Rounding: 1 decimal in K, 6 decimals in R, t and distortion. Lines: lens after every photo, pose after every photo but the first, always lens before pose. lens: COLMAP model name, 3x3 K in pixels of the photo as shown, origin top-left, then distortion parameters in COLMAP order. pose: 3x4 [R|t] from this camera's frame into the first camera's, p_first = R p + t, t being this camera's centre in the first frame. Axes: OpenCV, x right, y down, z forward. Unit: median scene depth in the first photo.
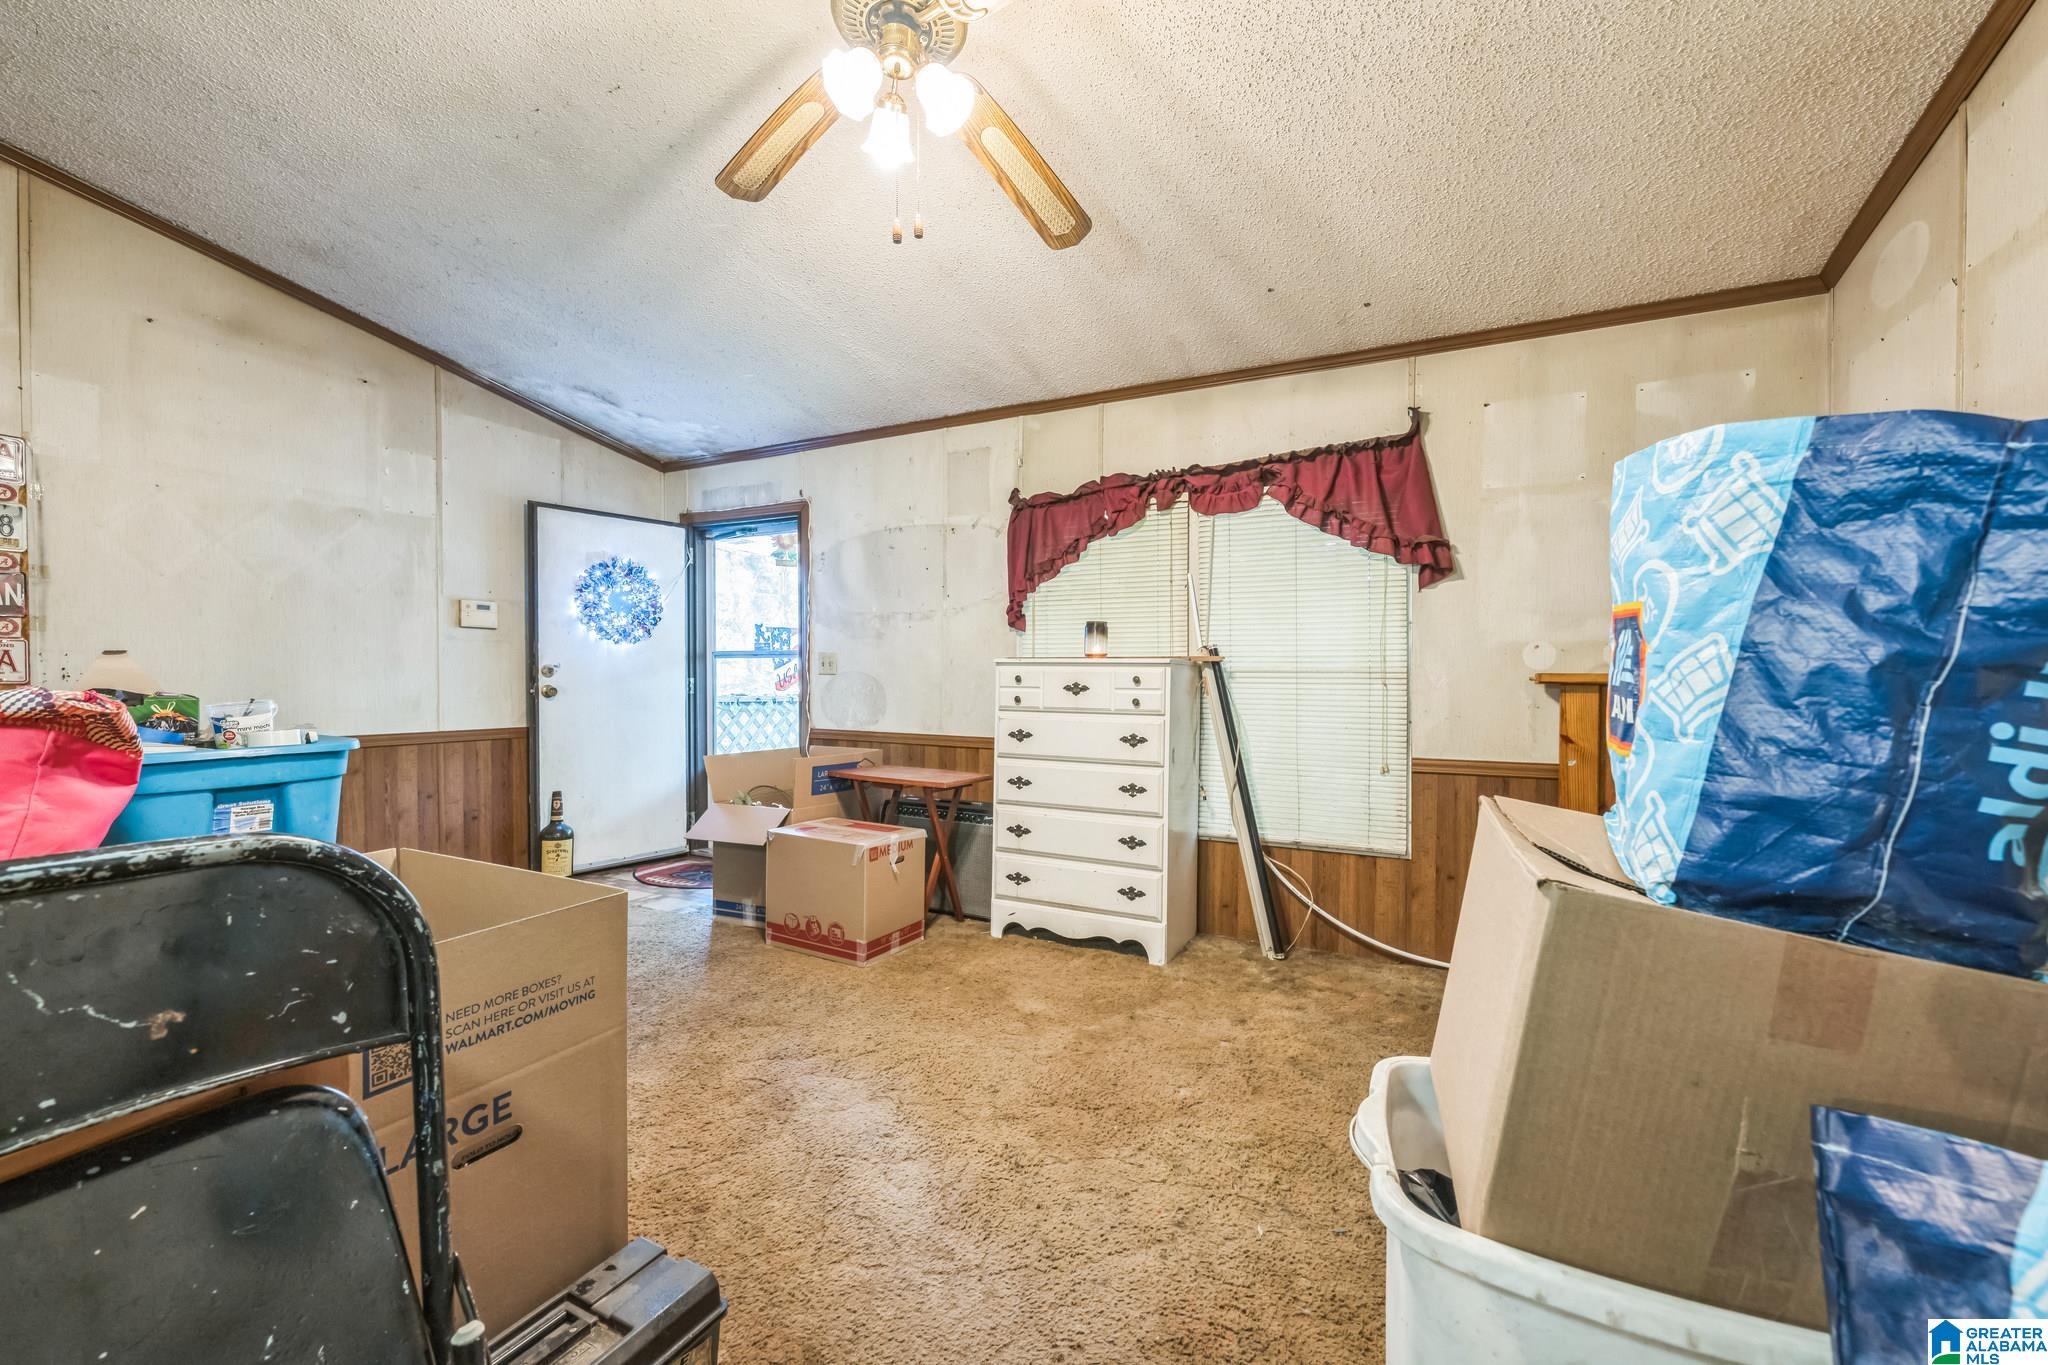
lens RADIAL K [[826.6, 0, 1024.2], [0, 826.6, 694.3], [0, 0, 1]] dist [0.000632, -0.000302]
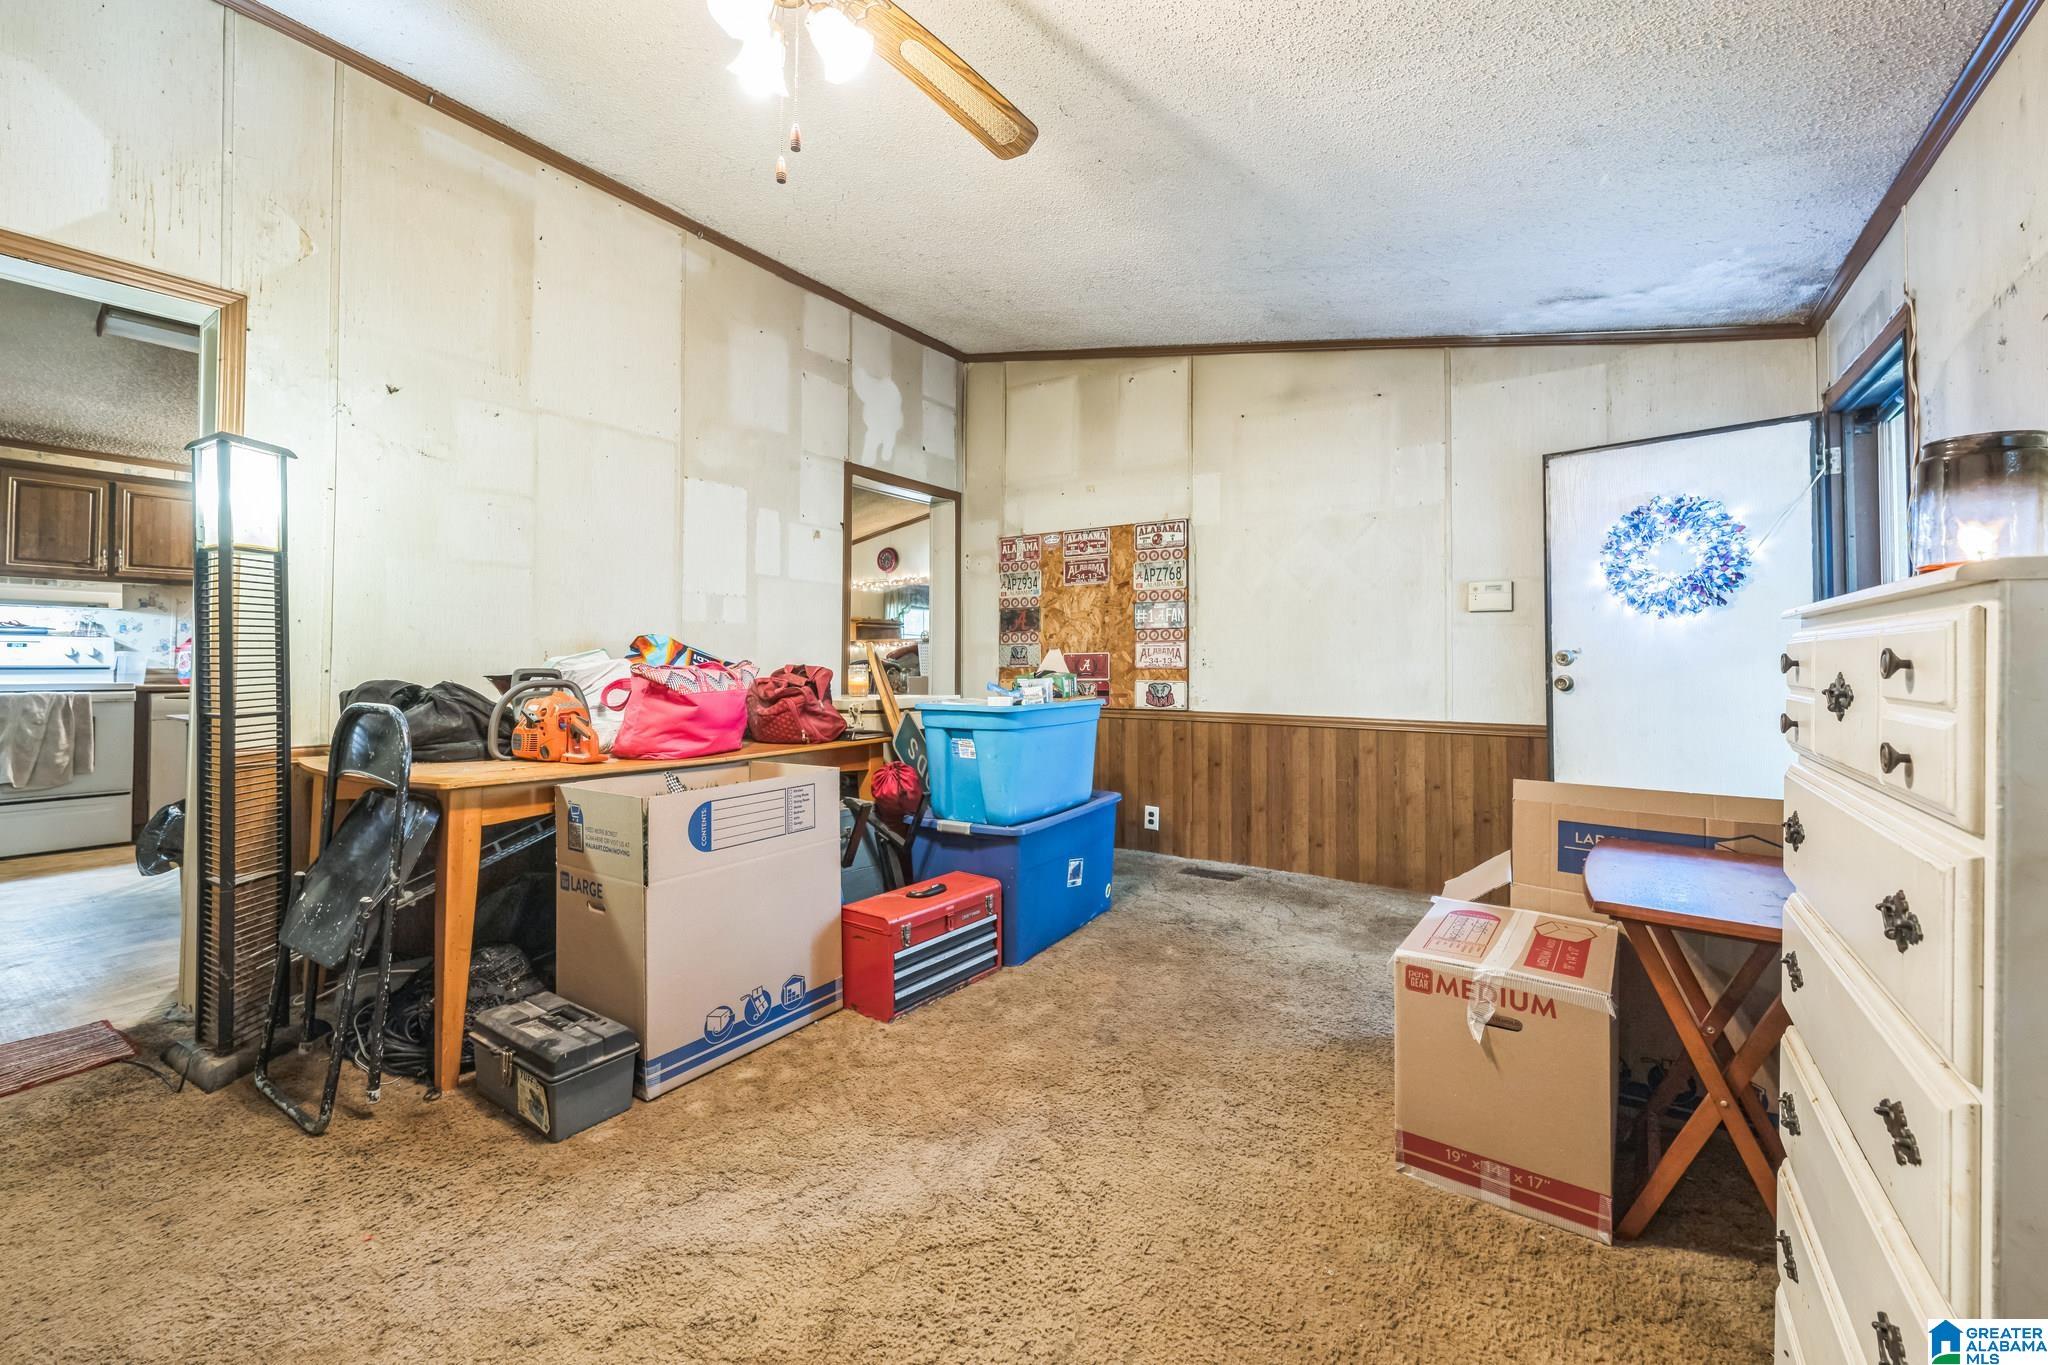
lens RADIAL K [[826.6, 0, 1015.0], [0, 826.6, 651.2], [0, 0, 1]] dist [0.000632, -0.000302]
pose [[-0.124569, -0.018808, -0.992033, 0.365127], [-0.025694, 0.999546, -0.015724, -0.010600], [0.991878, 0.023530, -0.124995, 0.711851]]
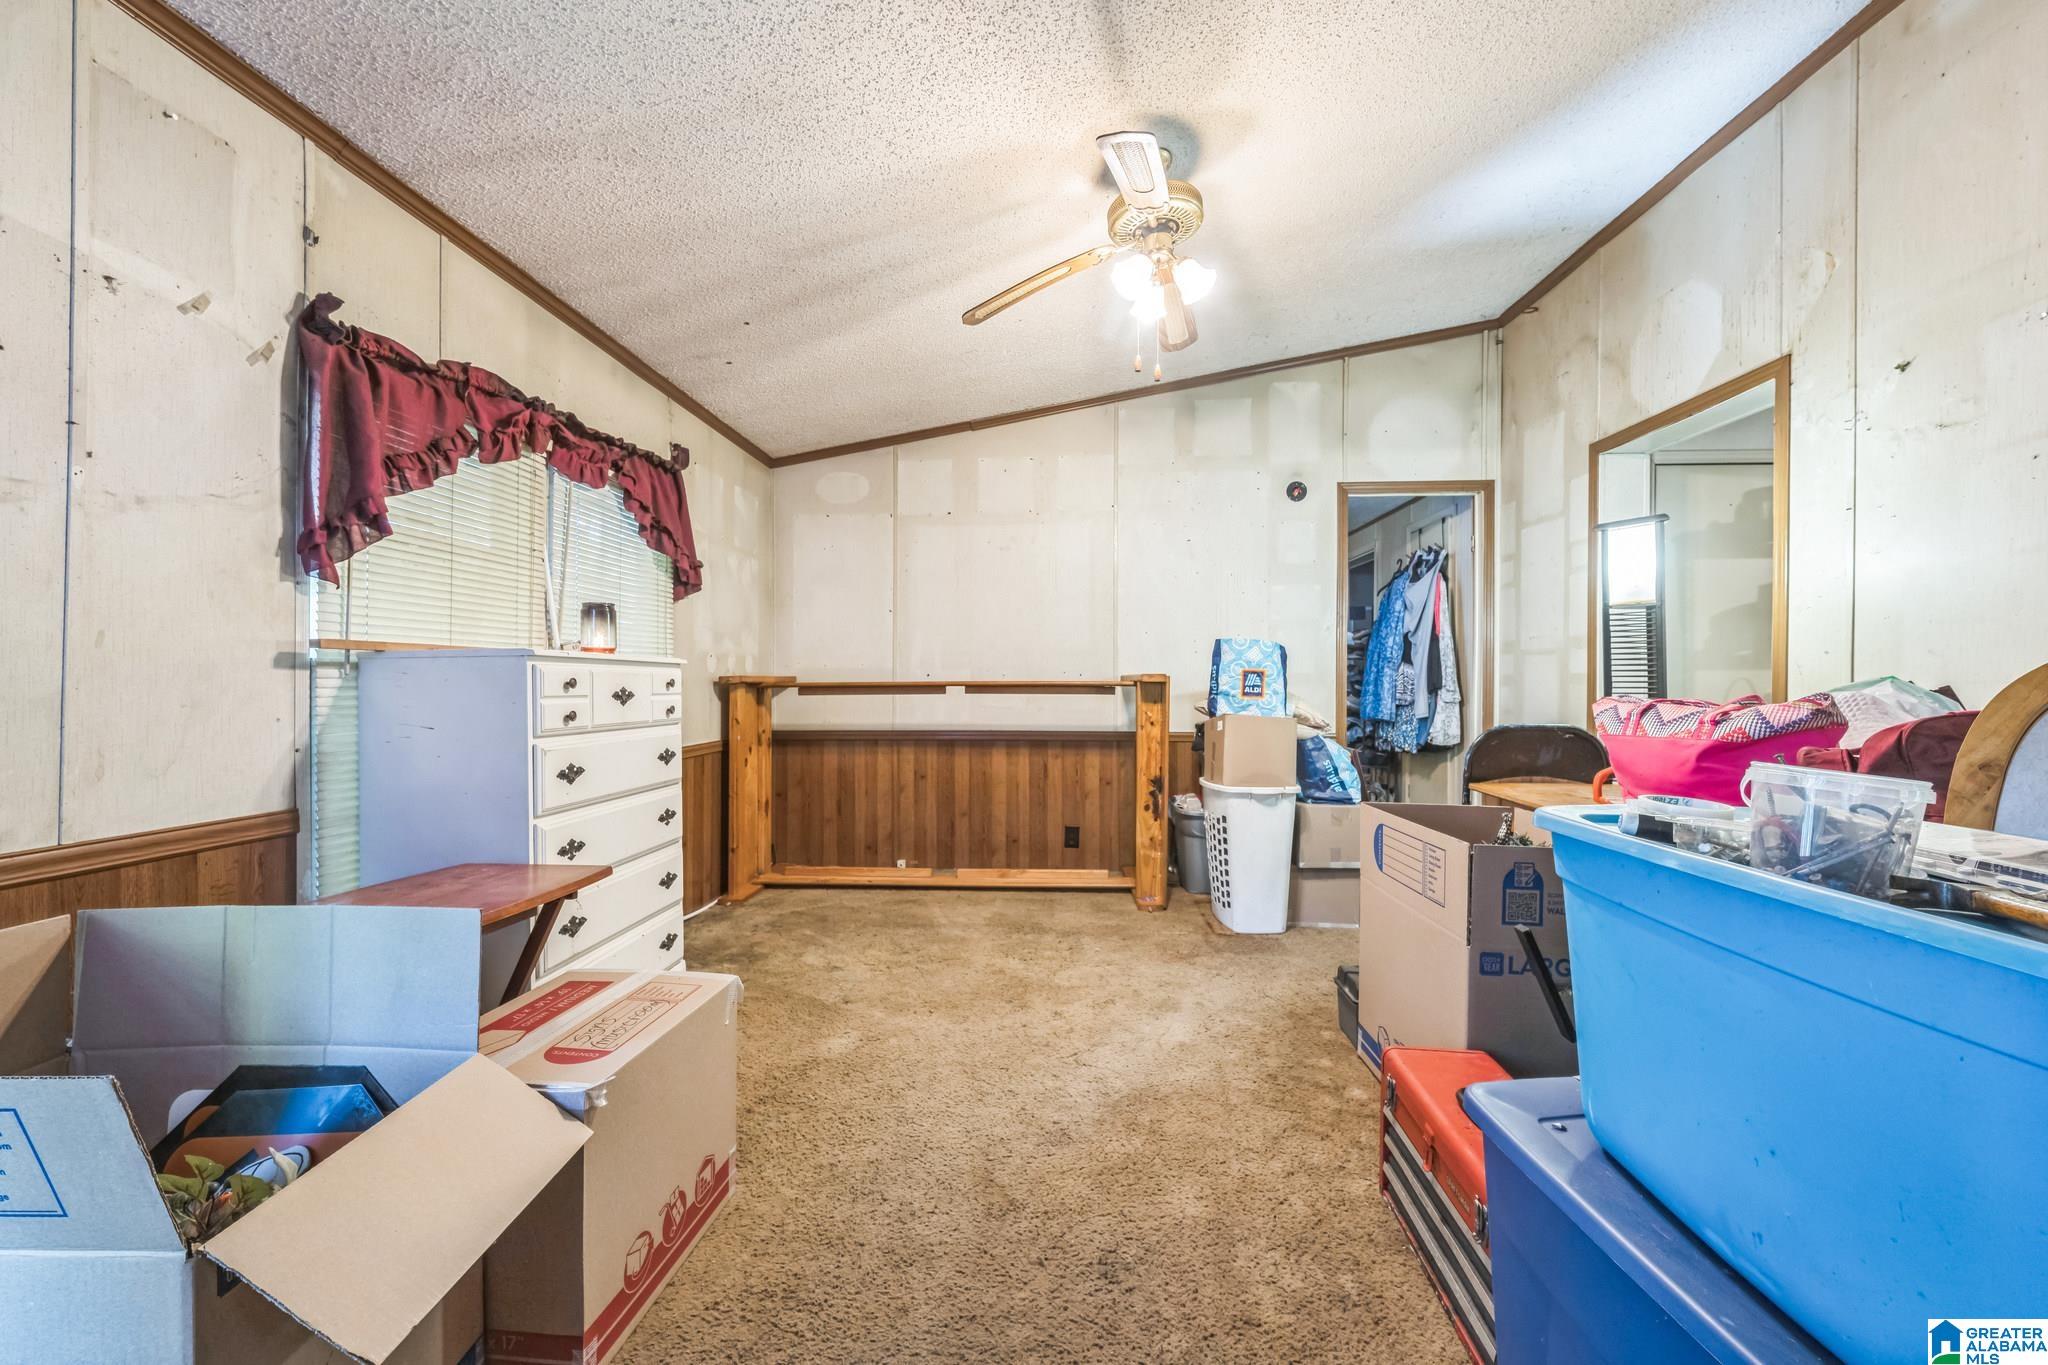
lens RADIAL K [[826.6, 0, 1033.4], [0, 826.6, 681.0], [0, 0, 1]] dist [0.000632, -0.000302]
pose [[-0.420290, -0.007421, 0.907359, -0.707479], [0.009825, 0.999871, 0.012728, -0.024347], [-0.907337, 0.014265, -0.420163, 0.930091]]
